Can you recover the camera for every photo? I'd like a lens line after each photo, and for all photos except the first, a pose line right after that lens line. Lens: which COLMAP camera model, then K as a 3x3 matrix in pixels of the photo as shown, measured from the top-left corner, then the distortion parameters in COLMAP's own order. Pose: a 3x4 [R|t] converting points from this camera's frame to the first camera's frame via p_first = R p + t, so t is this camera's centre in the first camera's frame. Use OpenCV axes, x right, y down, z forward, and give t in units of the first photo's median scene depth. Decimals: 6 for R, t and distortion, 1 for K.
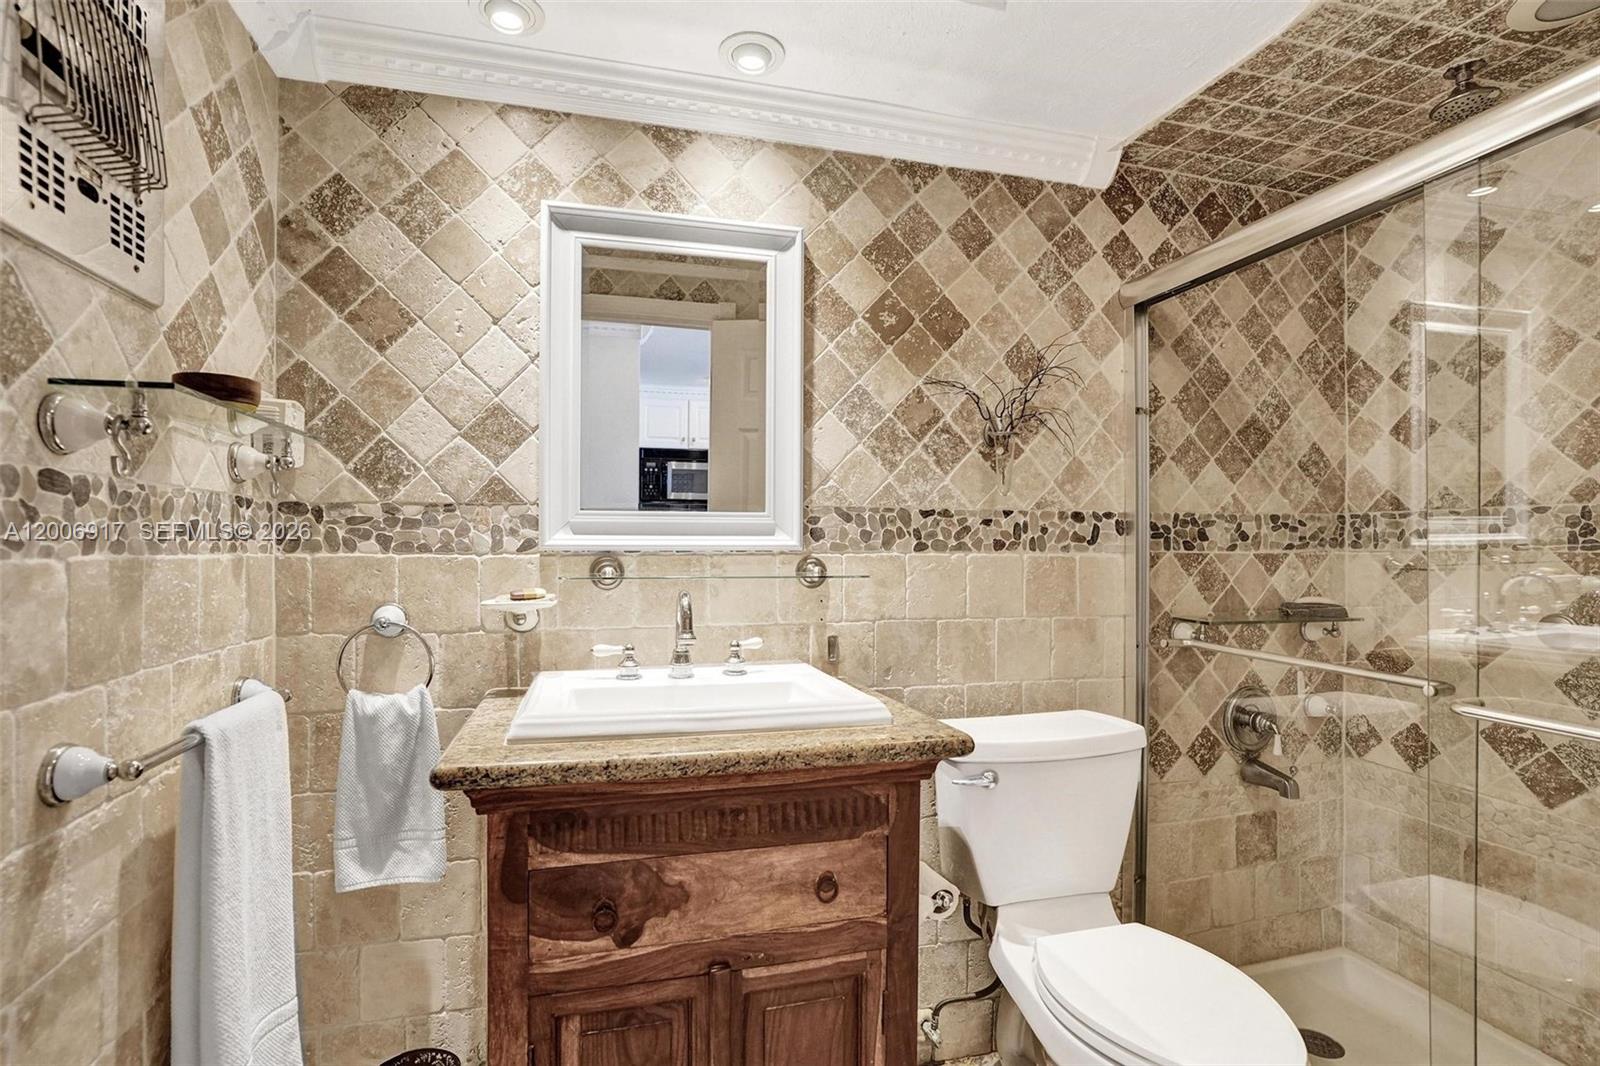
lens RADIAL K [[780.8, 0, 788.1], [0, 780.8, 535.4], [0, 0, 1]] dist [-0.035869, 0.027440]
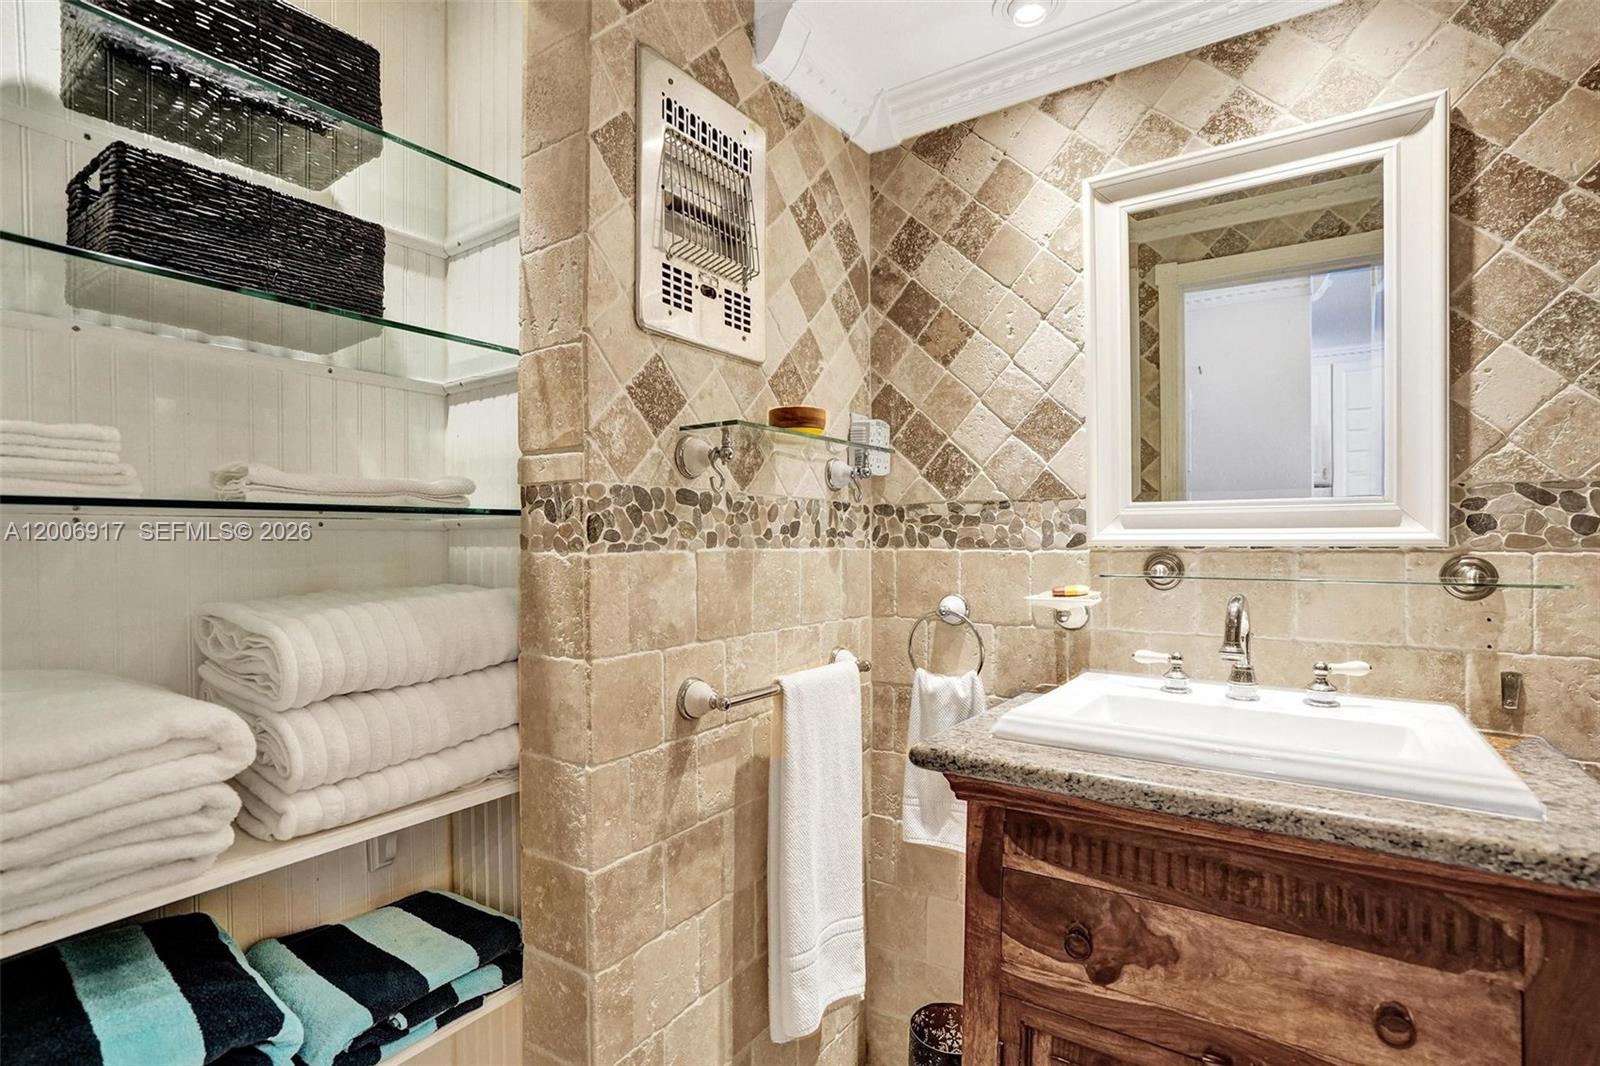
lens RADIAL K [[780.8, 0, 788.1], [0, 780.8, 535.4], [0, 0, 1]] dist [-0.035869, 0.027440]
pose [[0.666140, -0.007242, -0.745792, 0.171154], [0.011011, 0.999939, 0.000125, 0.002624], [0.745746, -0.008295, 0.666179, 0.101018]]
